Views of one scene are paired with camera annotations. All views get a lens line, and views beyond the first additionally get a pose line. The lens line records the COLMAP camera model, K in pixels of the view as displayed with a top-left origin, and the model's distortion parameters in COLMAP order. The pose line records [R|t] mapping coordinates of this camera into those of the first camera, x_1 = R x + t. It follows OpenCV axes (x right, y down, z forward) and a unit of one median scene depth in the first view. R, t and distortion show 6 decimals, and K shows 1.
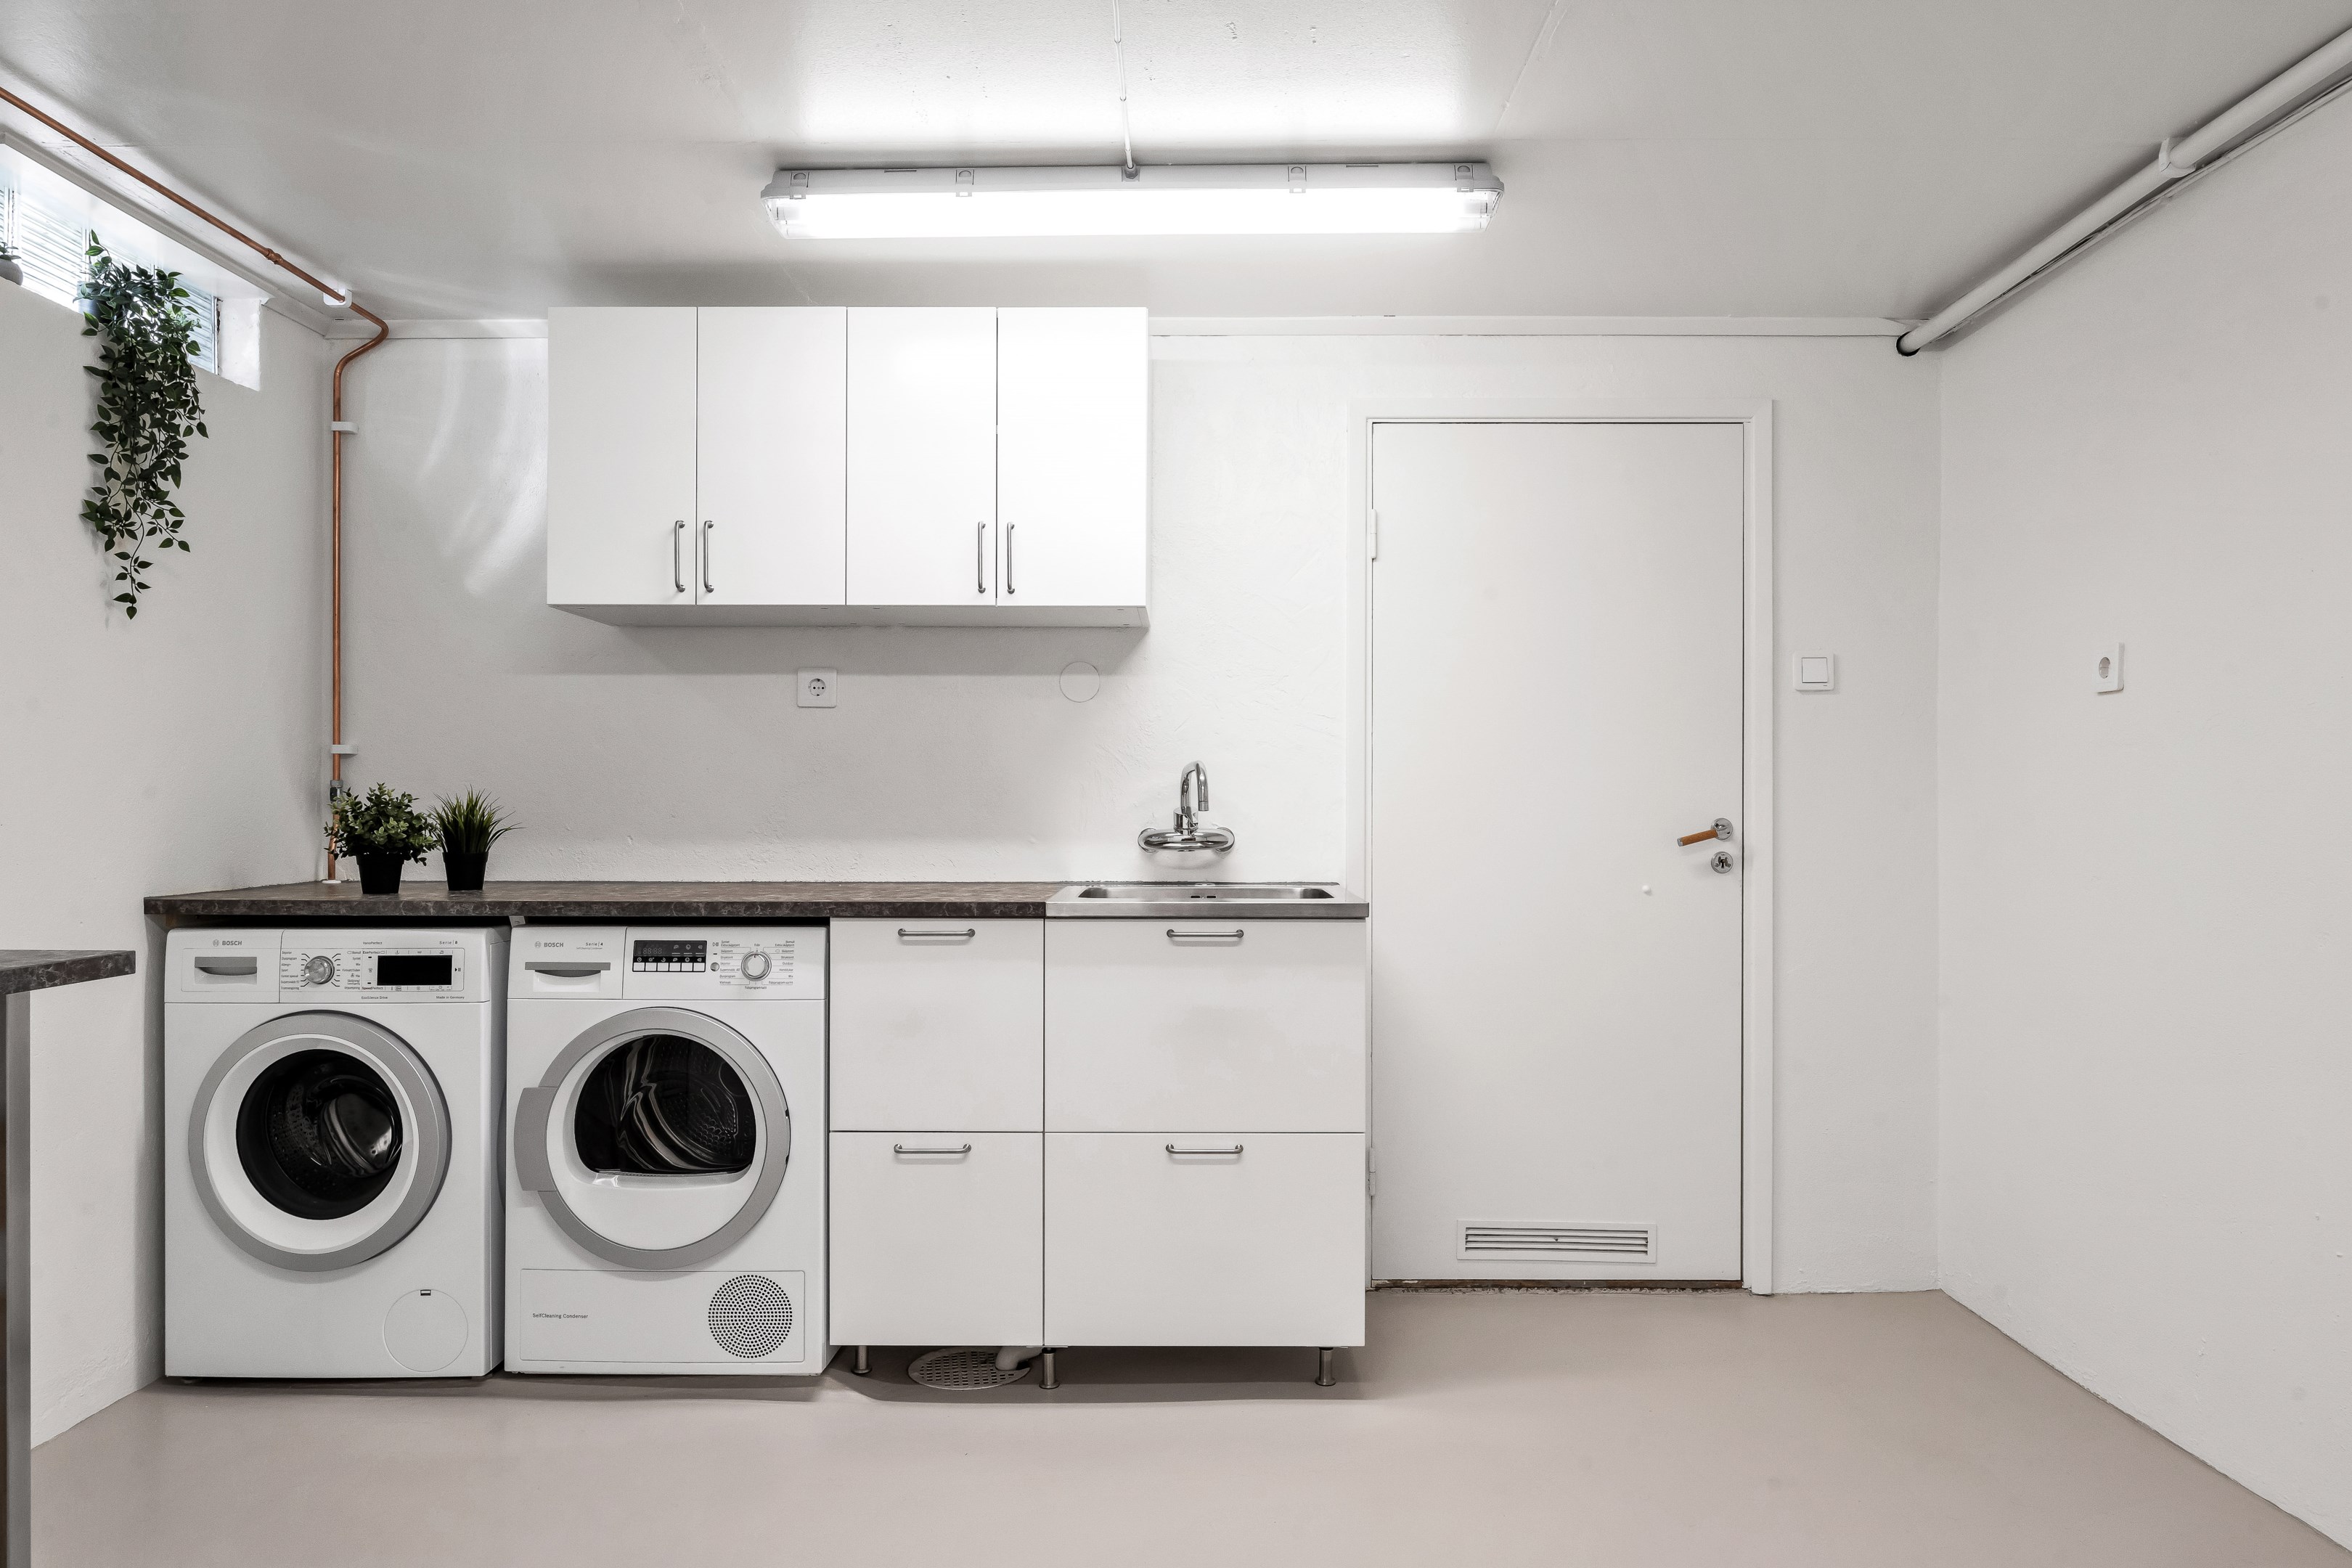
lens RADIAL K [[1663.4, 0, 1176.0], [0, 1663.4, 784.0], [0, 0, 1]] dist [0.001198, -0.000395]
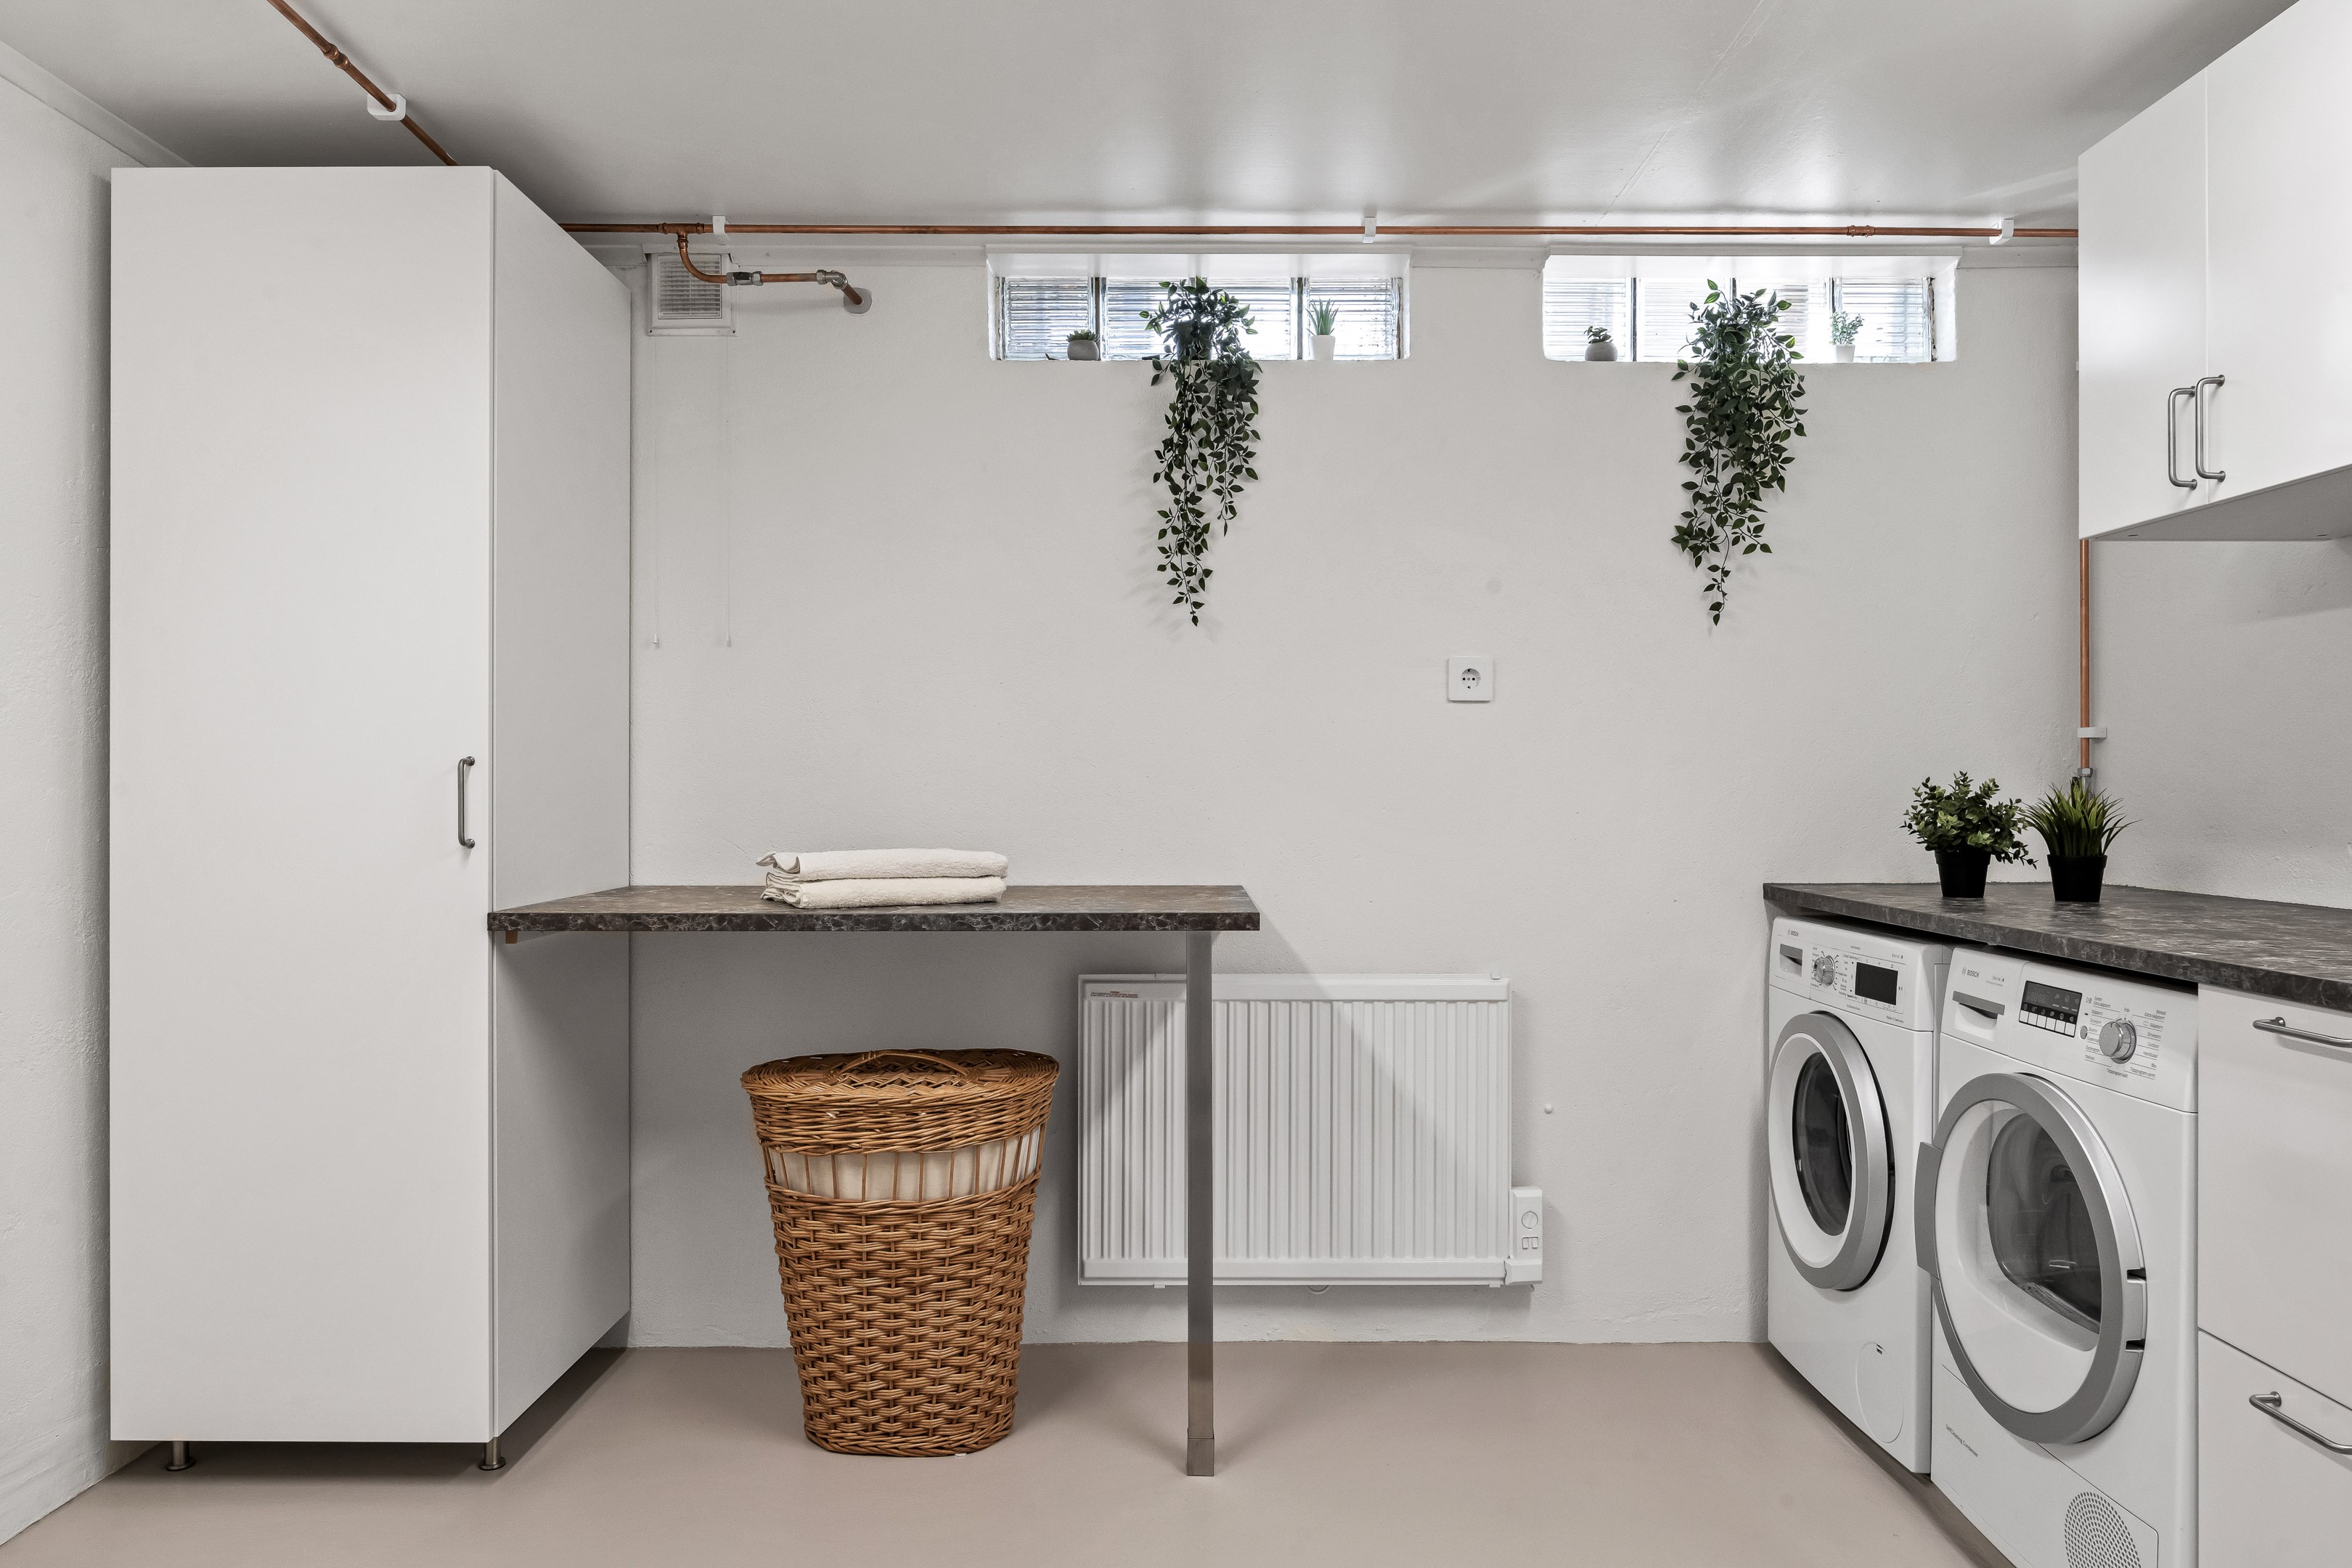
lens RADIAL K [[1500.7, 0, 1176.0], [0, 1500.7, 784.0], [0, 0, 1]] dist [-0.018984, -0.001428]
pose [[0.008562, -0.004097, -0.999955, 0.343633], [0.013007, 0.999907, -0.003985, 0.004162], [0.999879, -0.012972, 0.008615, 0.625258]]
